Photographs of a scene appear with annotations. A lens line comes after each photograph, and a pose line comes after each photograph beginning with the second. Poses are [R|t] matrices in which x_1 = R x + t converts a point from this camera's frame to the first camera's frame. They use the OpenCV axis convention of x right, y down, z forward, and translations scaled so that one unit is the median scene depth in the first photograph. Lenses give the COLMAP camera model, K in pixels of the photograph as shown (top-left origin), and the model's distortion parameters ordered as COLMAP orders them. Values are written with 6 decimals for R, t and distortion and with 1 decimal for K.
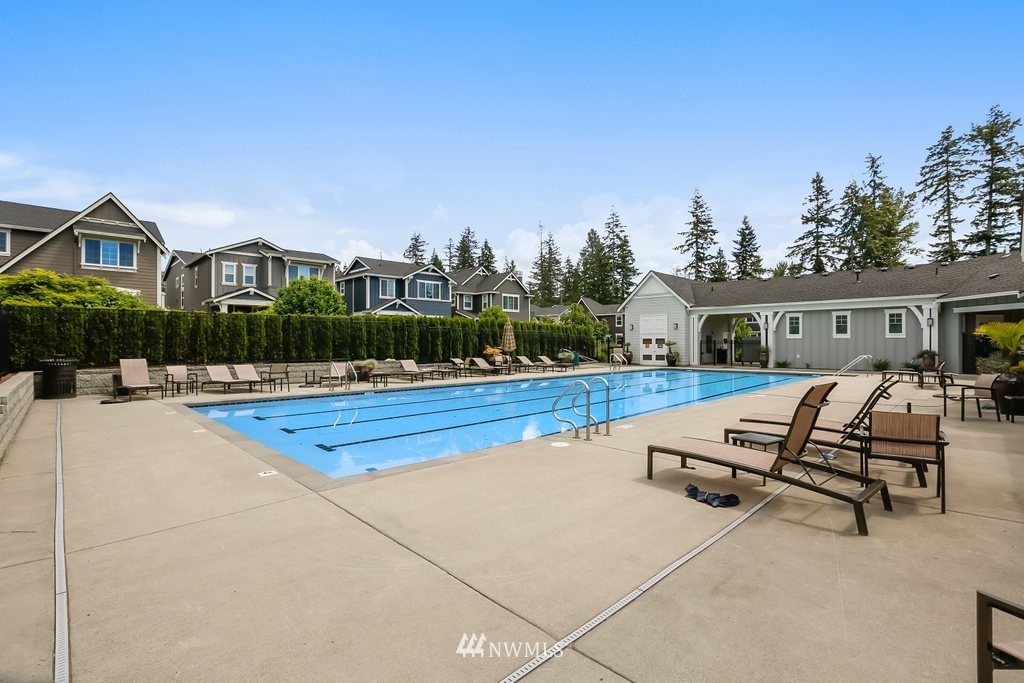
lens RADIAL K [[476.9, 0, 512.0], [0, 476.9, 341.5], [0, 0, 1]] dist [-0.002923, -0.000162]
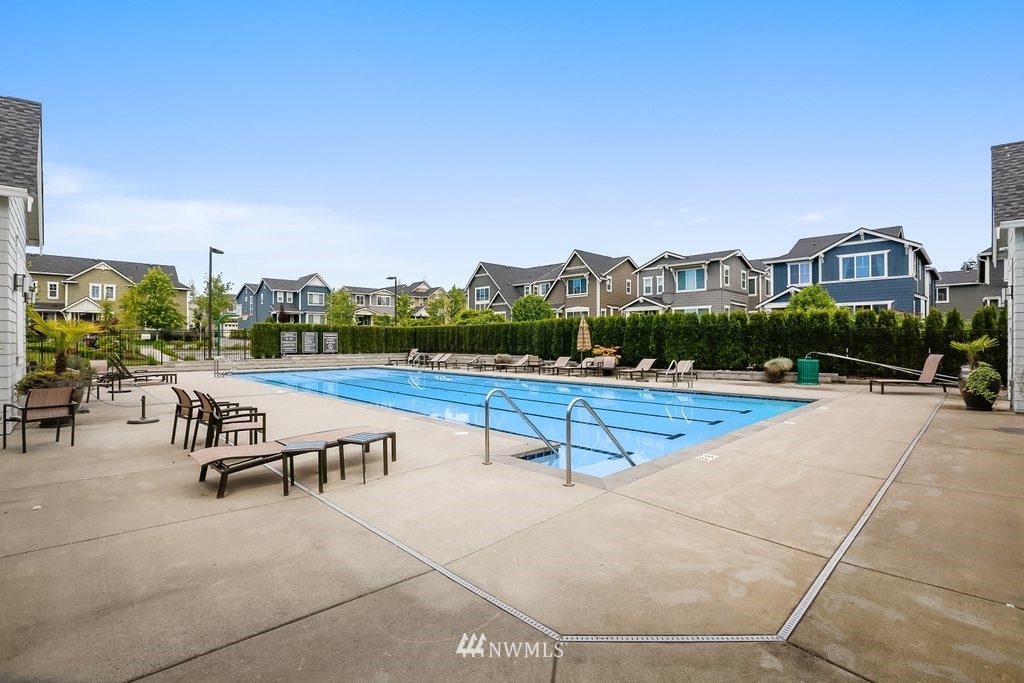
lens RADIAL K [[476.9, 0, 512.0], [0, 476.9, 341.5], [0, 0, 1]] dist [-0.002923, -0.000162]
pose [[0.012669, 0.004173, -0.999911, 1.182593], [0.003762, 0.999984, 0.004221, -0.004776], [0.999913, -0.003815, 0.012653, 1.103430]]
